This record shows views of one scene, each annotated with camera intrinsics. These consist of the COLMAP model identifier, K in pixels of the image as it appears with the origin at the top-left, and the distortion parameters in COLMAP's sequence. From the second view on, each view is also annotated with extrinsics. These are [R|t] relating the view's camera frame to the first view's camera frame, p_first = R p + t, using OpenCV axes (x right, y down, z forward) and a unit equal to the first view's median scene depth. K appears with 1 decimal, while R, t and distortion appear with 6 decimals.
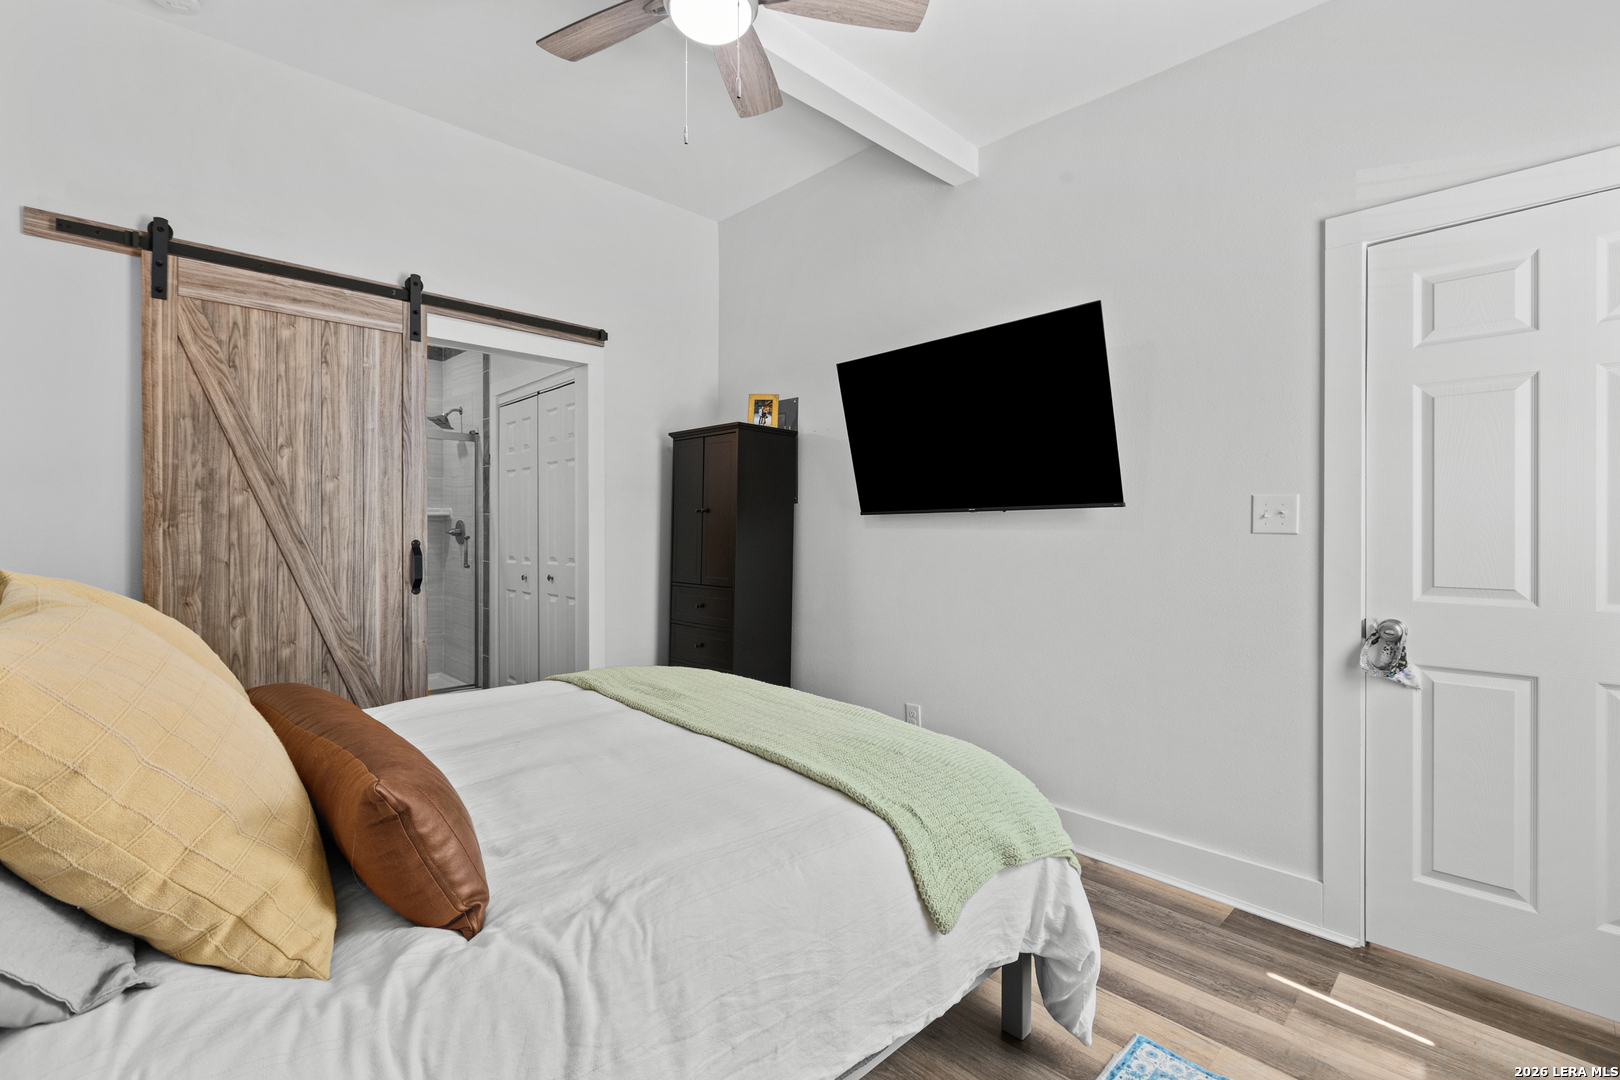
lens RADIAL K [[727.0, 0, 802.1], [0, 727.0, 533.7], [0, 0, 1]] dist [-0.003450, 0.001372]
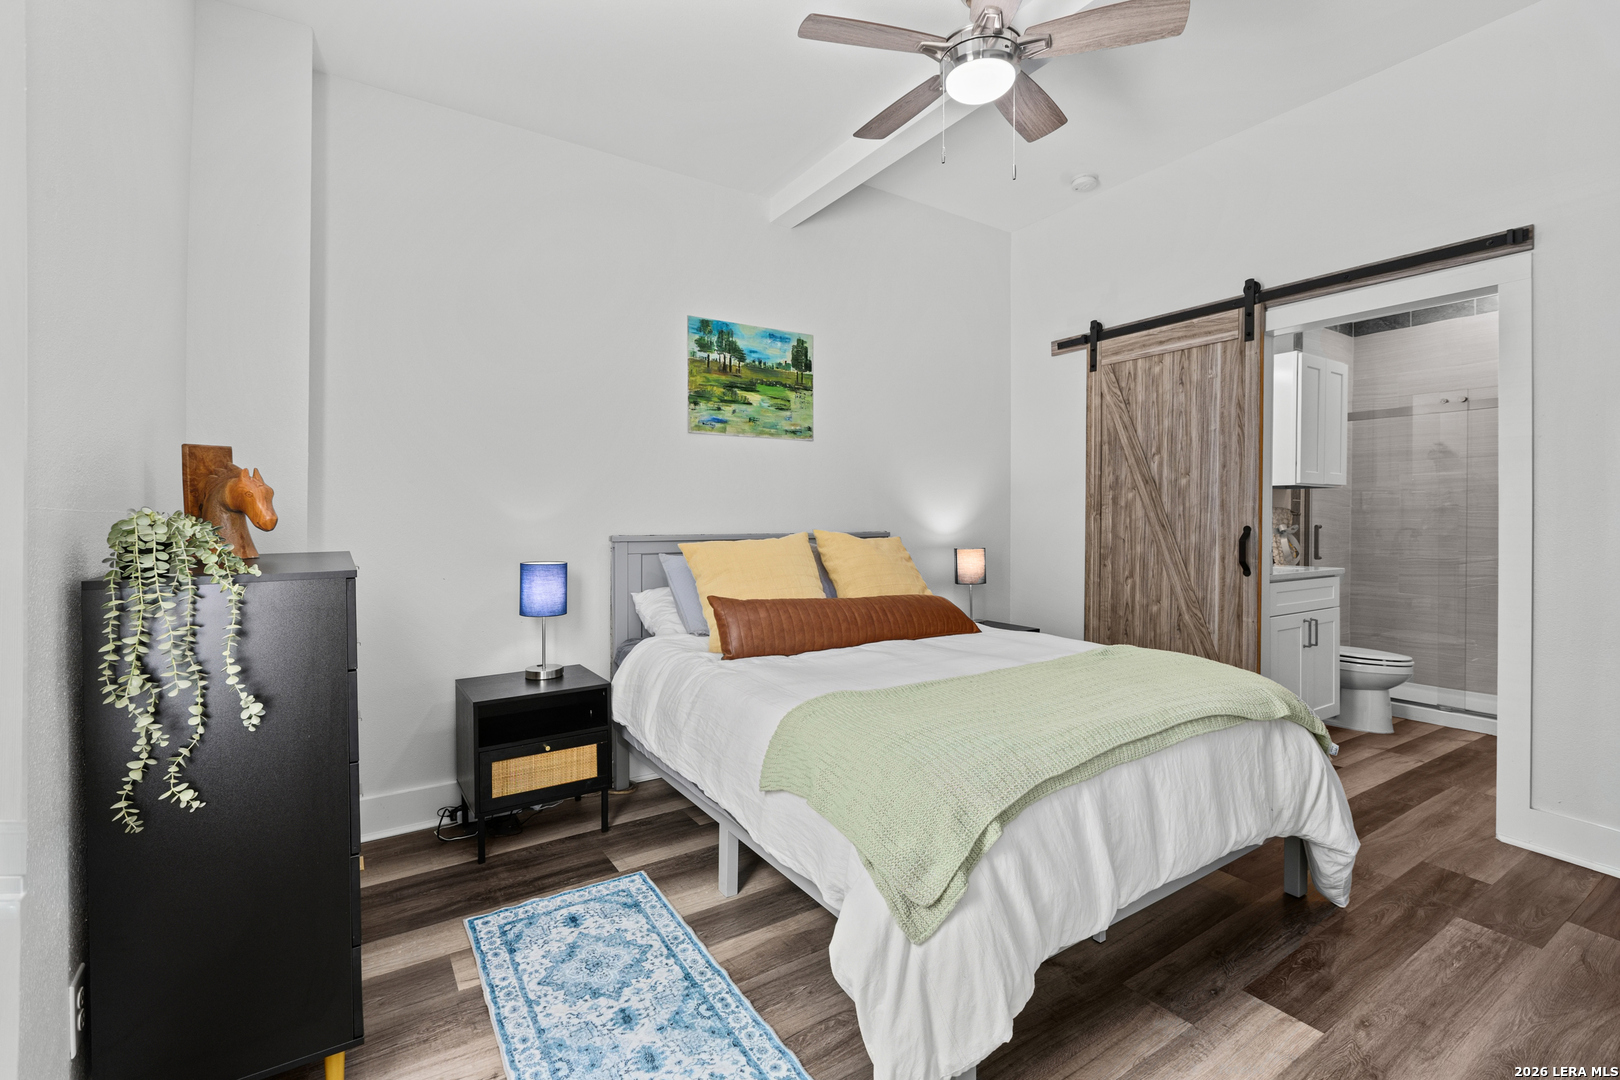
lens RADIAL K [[727.0, 0, 821.1], [0, 727.0, 518.8], [0, 0, 1]] dist [-0.003450, 0.001372]
pose [[-0.176737, -0.005239, -0.984244, 0.708388], [-0.011182, 0.999932, -0.003315, 0.009827], [0.984195, 0.010420, -0.176784, 0.629668]]
